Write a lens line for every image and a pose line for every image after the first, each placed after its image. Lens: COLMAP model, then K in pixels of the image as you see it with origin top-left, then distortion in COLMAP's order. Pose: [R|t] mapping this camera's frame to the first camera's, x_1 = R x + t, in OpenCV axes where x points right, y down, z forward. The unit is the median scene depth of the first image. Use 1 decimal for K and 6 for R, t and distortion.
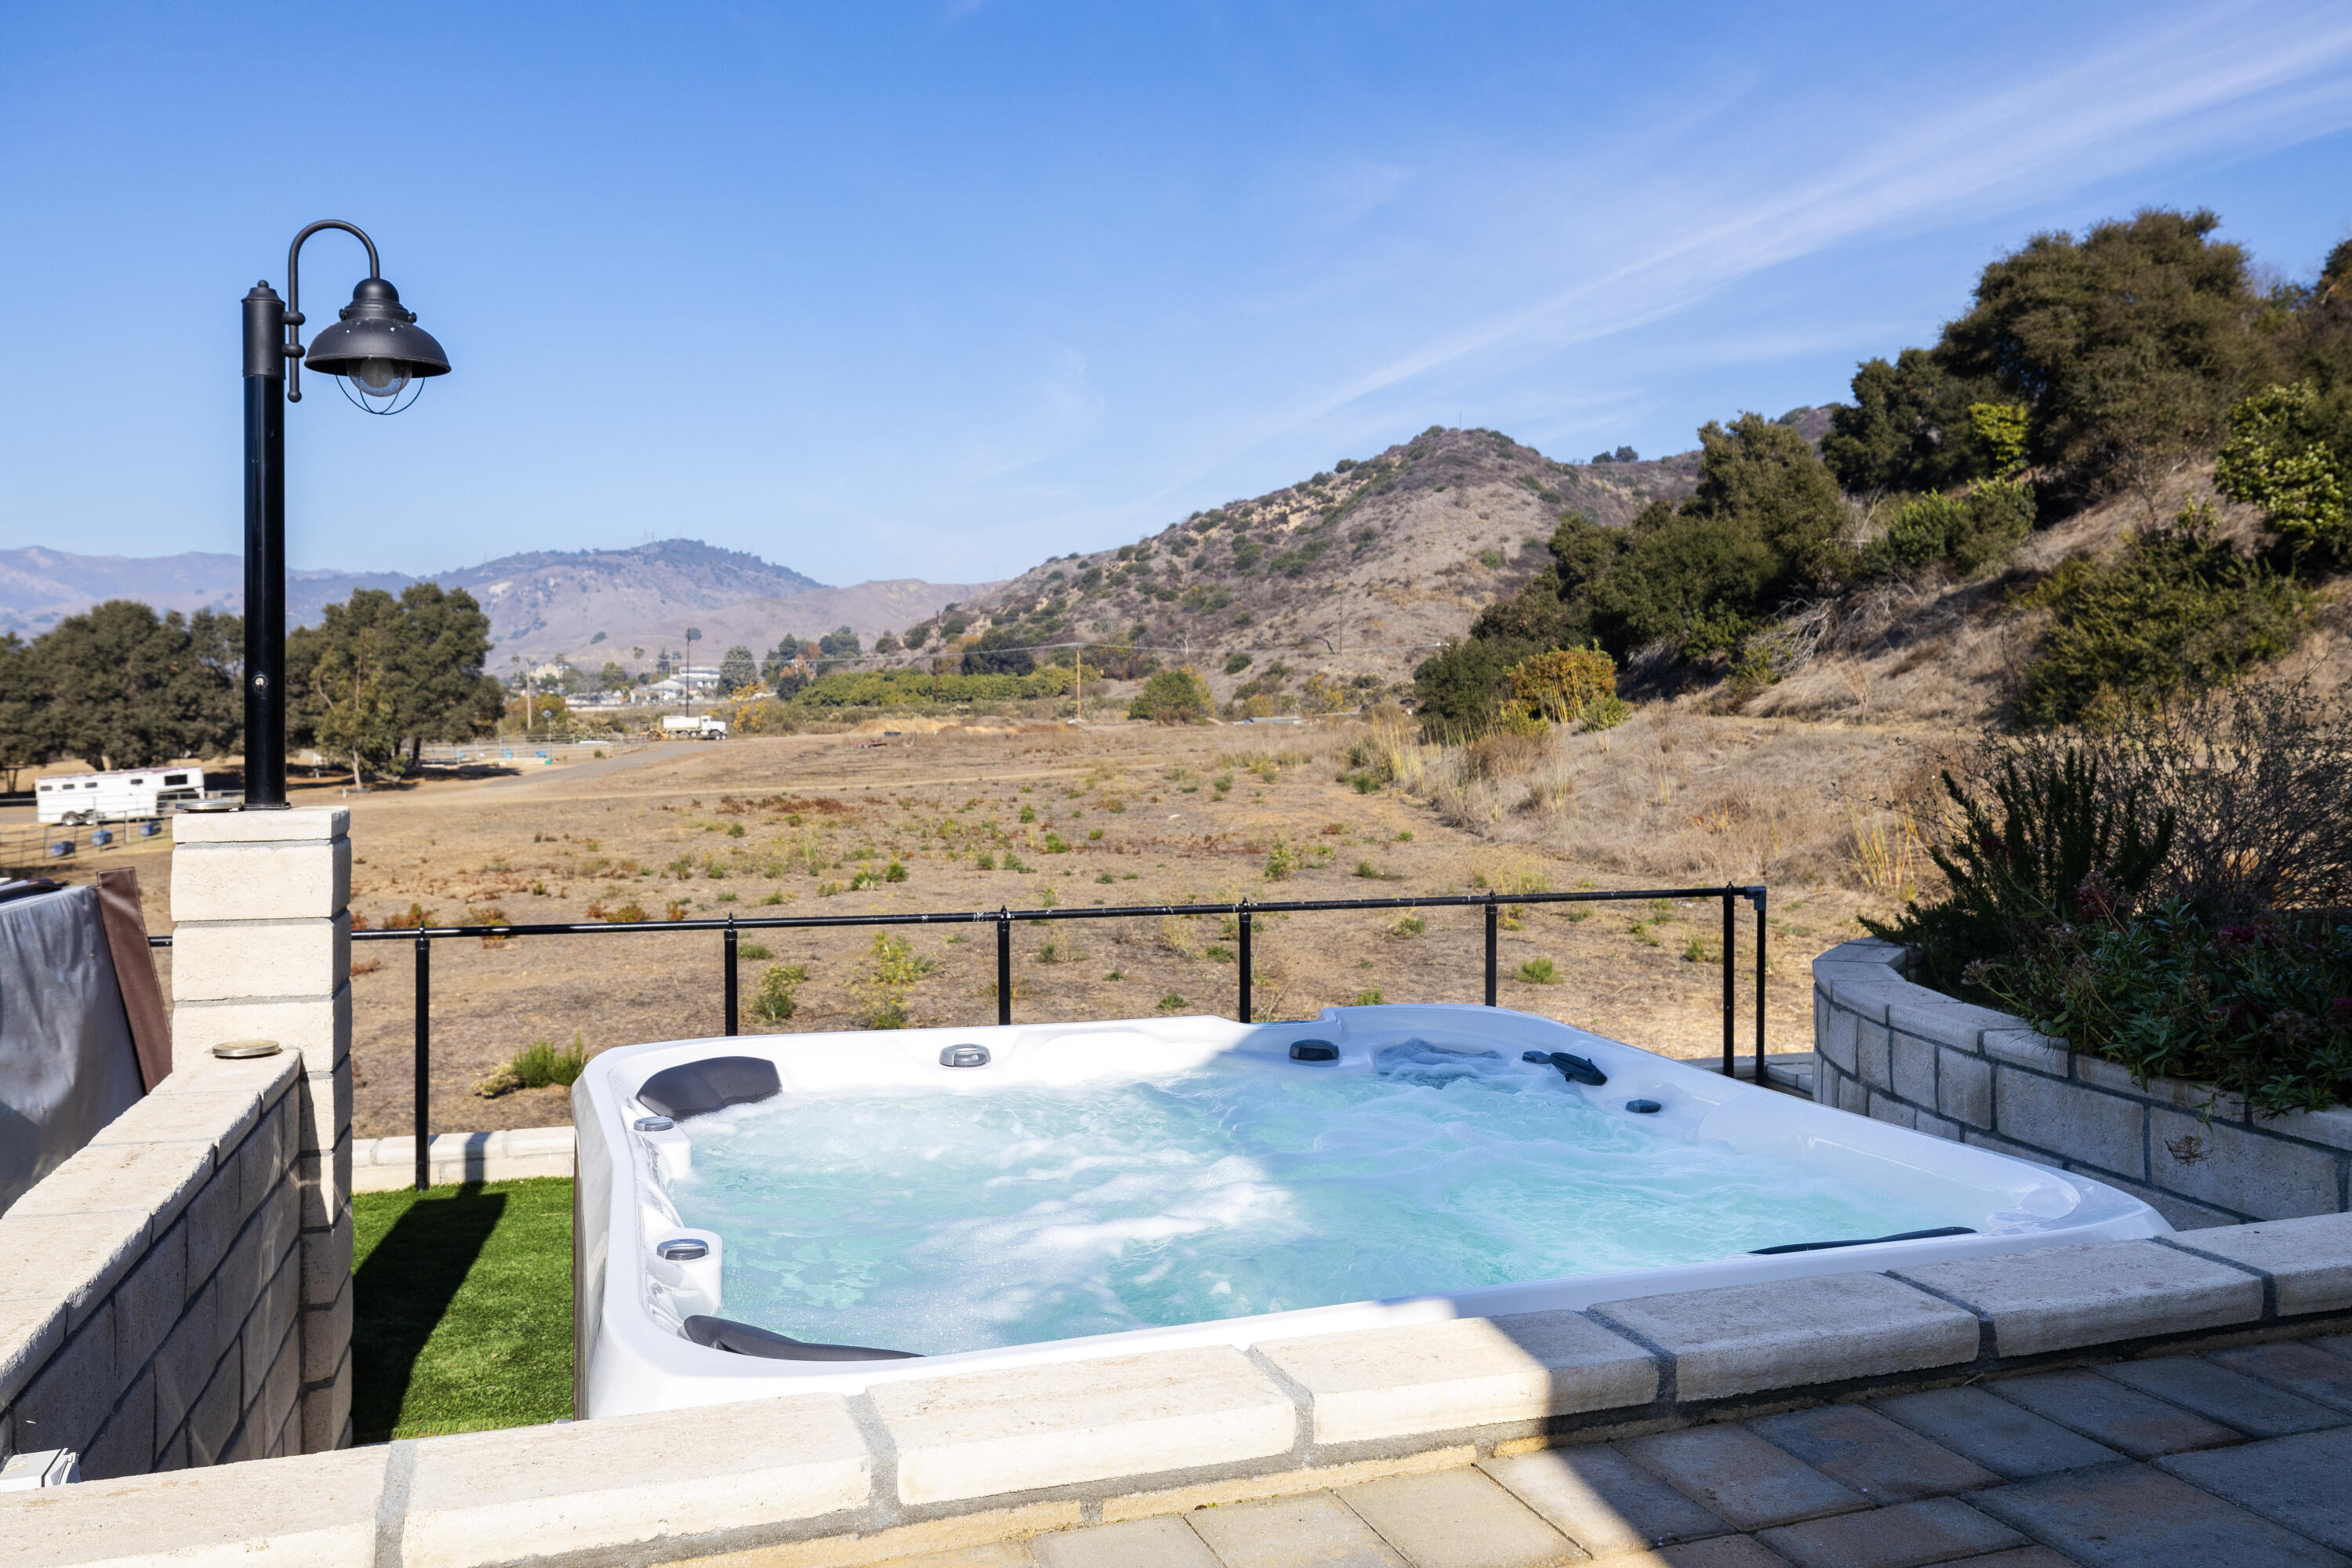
lens RADIAL K [[1886.3, 0, 1181.1], [0, 1886.3, 663.1], [0, 0, 1]] dist [-0.002499, 0.005645]
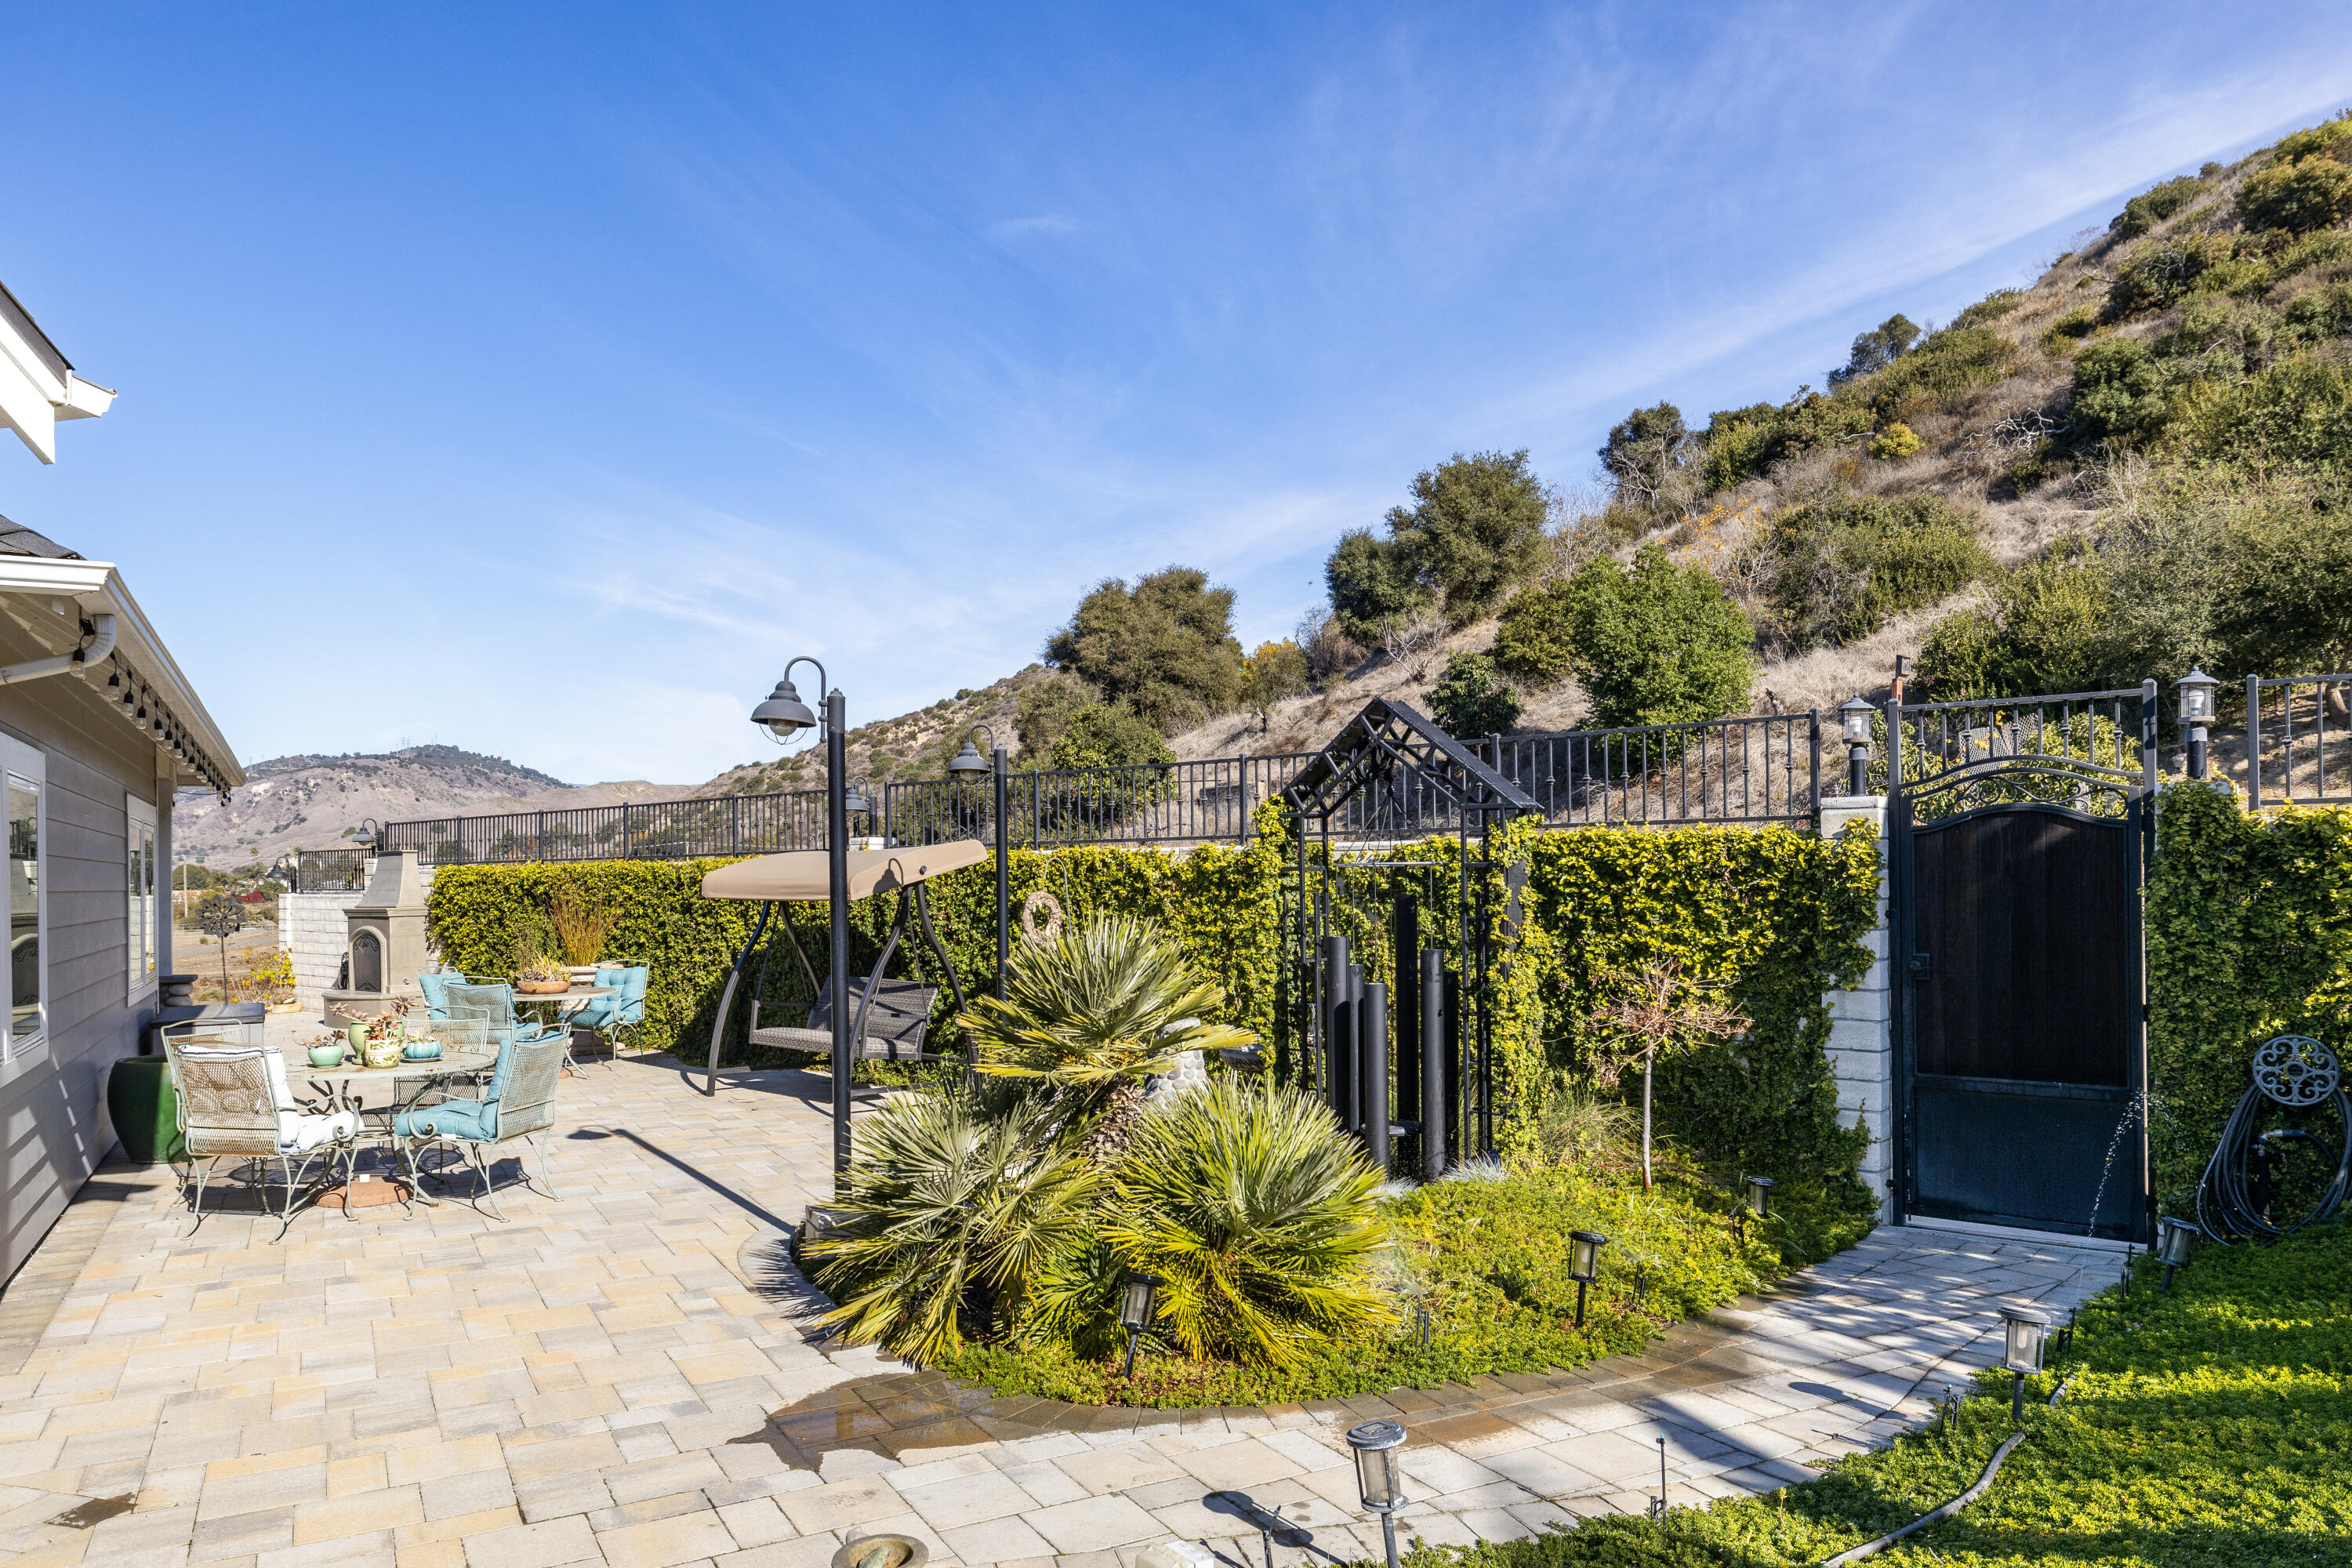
lens RADIAL K [[1527.1, 0, 1174.7], [0, 1527.1, 873.5], [0, 0, 1]] dist [0.000366, -0.004634]
pose [[0.982257, -0.010095, 0.187268, 0.152085], [0.007001, 0.999828, 0.017176, -0.009646], [-0.187409, -0.015560, 0.982159, -0.104469]]
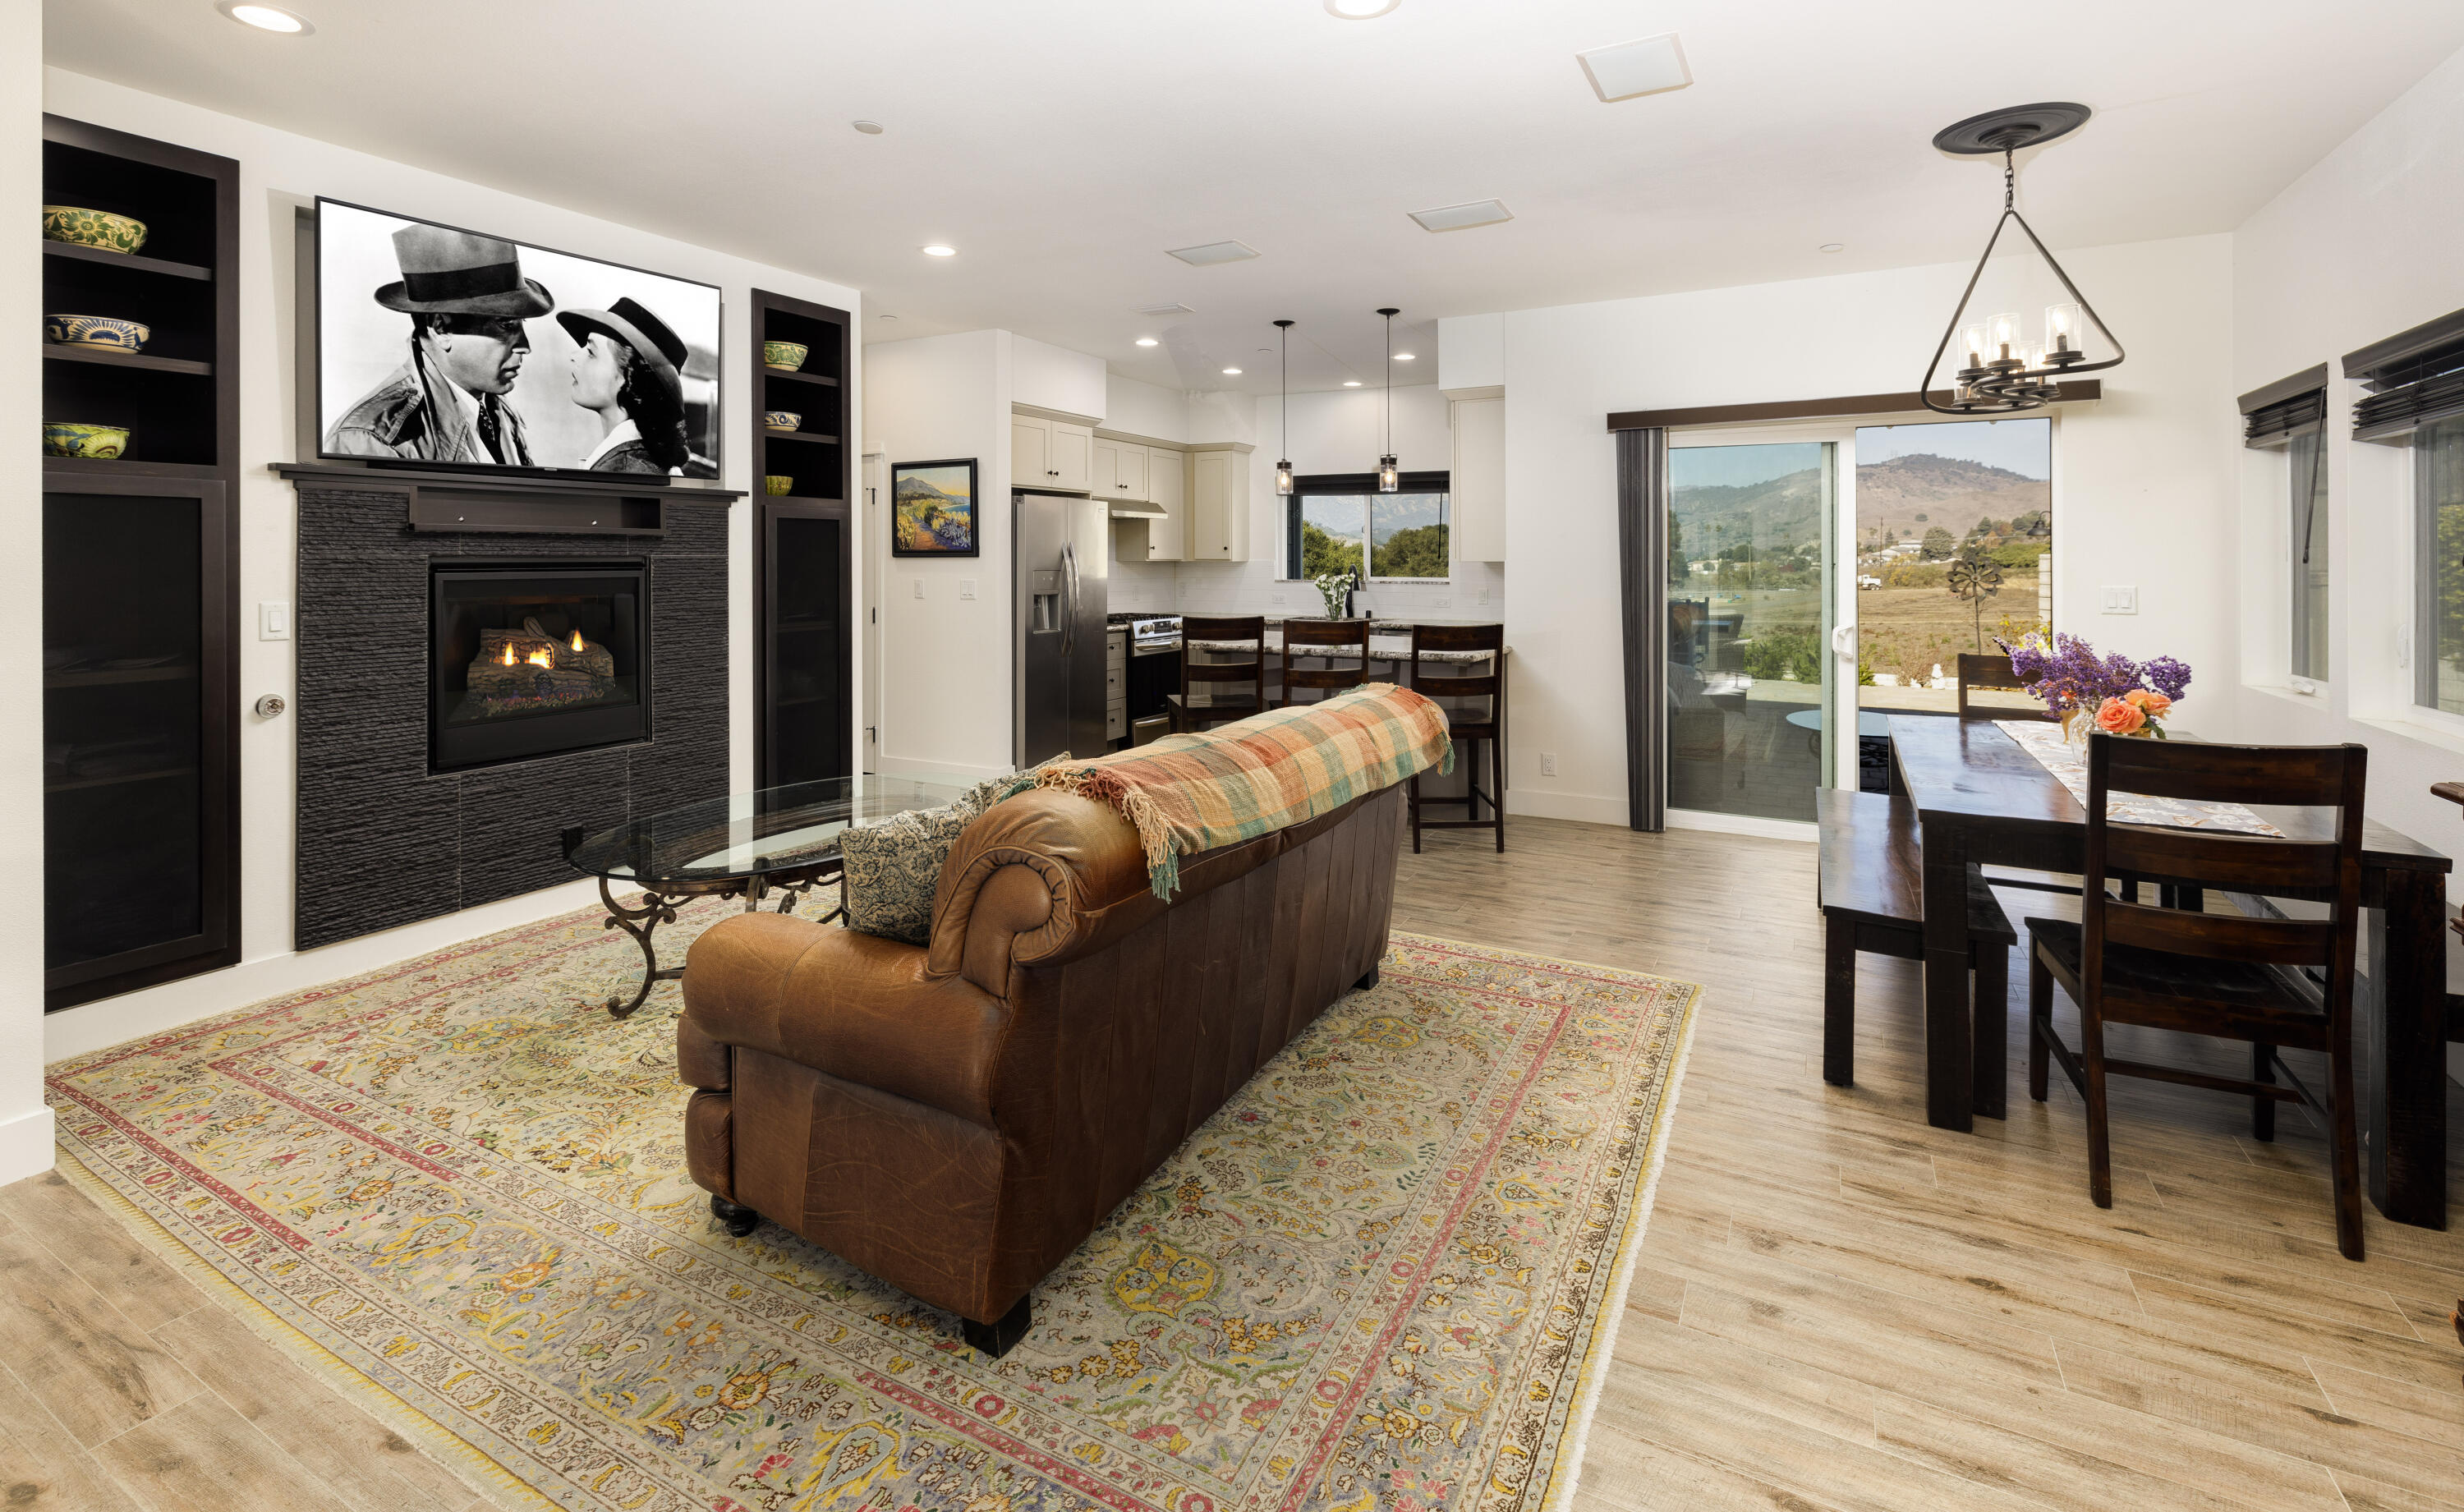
lens RADIAL K [[1088.1, 0, 1208.7], [0, 1088.1, 549.3], [0, 0, 1]] dist [-0.007502, 0.000559]
pose [[0.666959, -0.003477, -0.745087, 0.113367], [0.010610, 0.999932, 0.004831, -0.007149], [0.745019, -0.011128, 0.666950, -0.052337]]
